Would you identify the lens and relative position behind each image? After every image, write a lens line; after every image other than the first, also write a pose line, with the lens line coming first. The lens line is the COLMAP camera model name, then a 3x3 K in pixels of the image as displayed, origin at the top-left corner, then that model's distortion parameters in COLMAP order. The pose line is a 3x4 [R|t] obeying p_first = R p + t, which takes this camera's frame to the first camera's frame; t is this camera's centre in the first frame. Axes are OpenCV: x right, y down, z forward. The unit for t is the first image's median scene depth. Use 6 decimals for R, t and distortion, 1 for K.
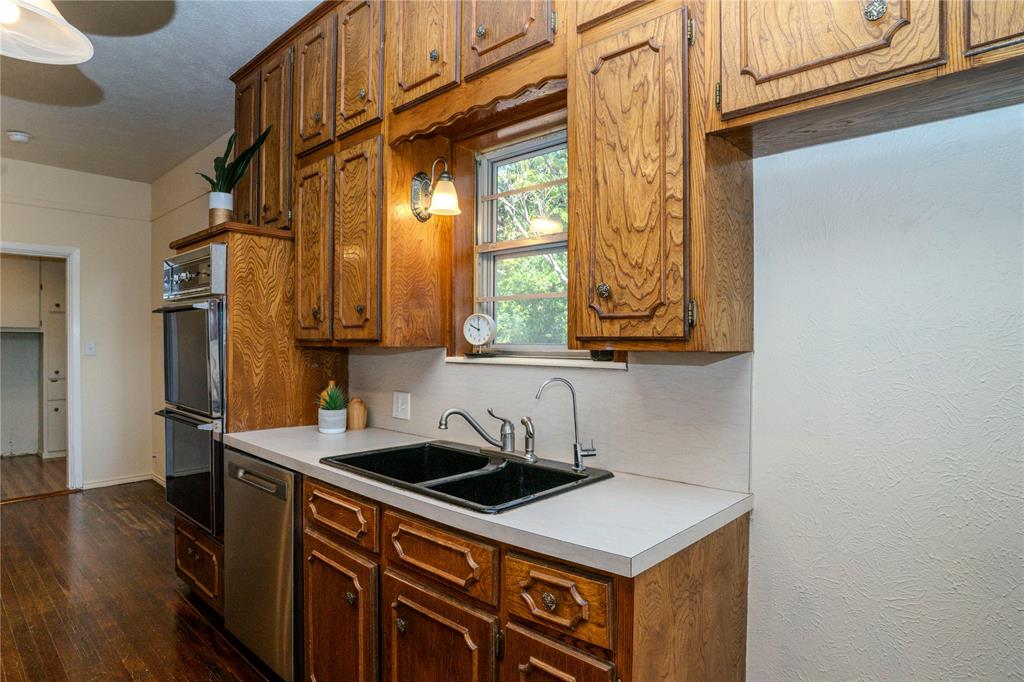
lens RADIAL K [[576.5, 0, 509.4], [0, 576.5, 348.2], [0, 0, 1]] dist [-0.085373, 0.045856]
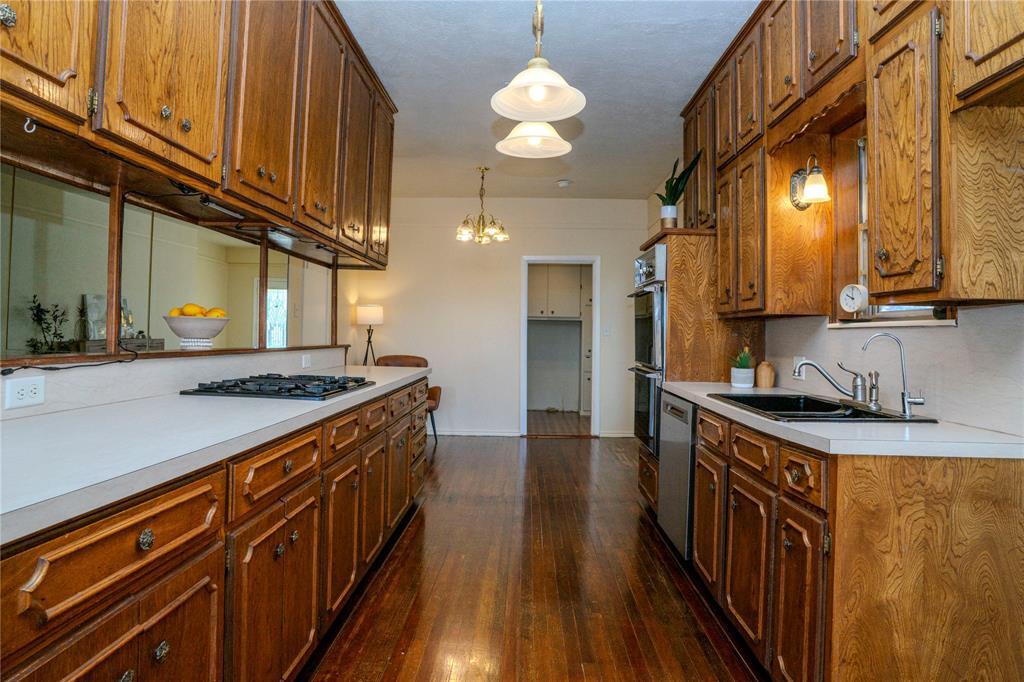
lens RADIAL K [[576.5, 0, 509.4], [0, 576.5, 348.2], [0, 0, 1]] dist [-0.085373, 0.045856]
pose [[0.667471, 0.026062, -0.744180, 0.336026], [-0.017560, 0.999660, 0.019260, 0.058734], [0.744429, 0.000213, 0.667701, -0.254026]]
